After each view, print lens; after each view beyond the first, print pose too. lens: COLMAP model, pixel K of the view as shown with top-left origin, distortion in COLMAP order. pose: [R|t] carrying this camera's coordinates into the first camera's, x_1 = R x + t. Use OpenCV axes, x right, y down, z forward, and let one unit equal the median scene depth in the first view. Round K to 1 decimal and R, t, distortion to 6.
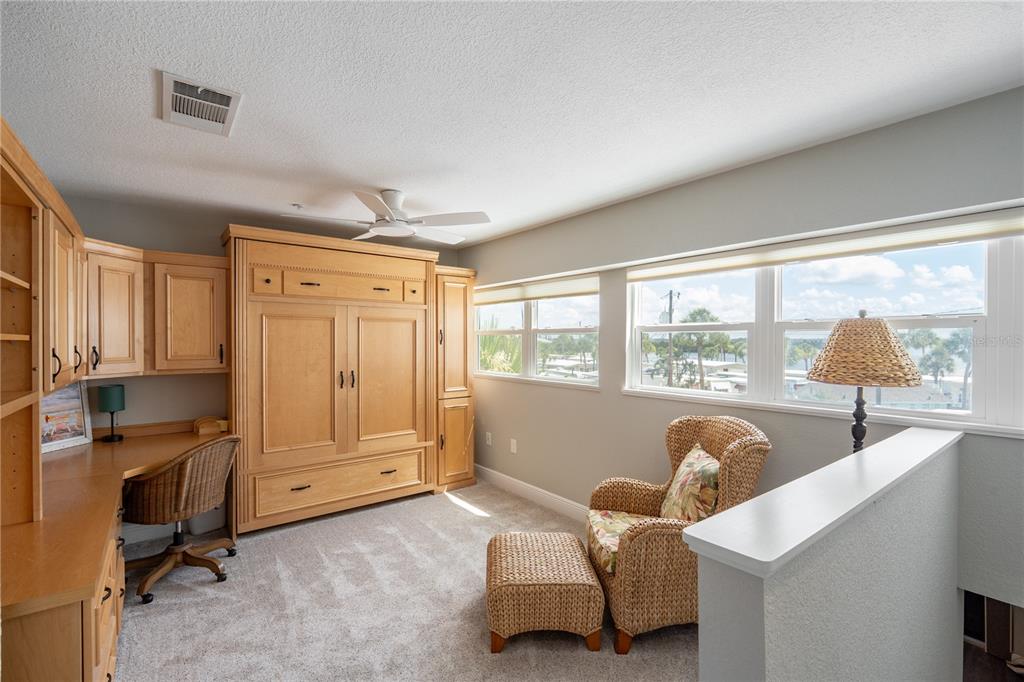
lens RADIAL K [[453.6, 0, 518.4], [0, 453.6, 345.0], [0, 0, 1]] dist [-0.001785, -0.000103]
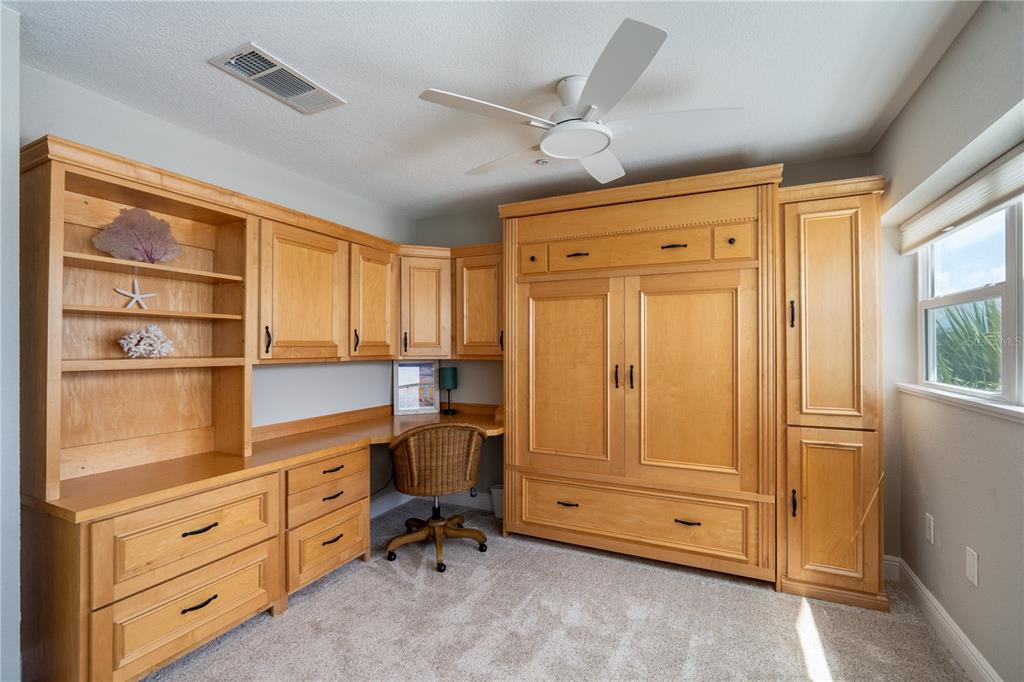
lens RADIAL K [[456.3, 0, 508.5], [0, 456.3, 344.4], [0, 0, 1]] dist [-0.012907, -0.000097]
pose [[0.434682, -0.005124, -0.900570, 0.214195], [-0.006763, 0.999937, -0.008954, 0.032758], [0.900559, 0.009983, 0.434620, 0.527150]]
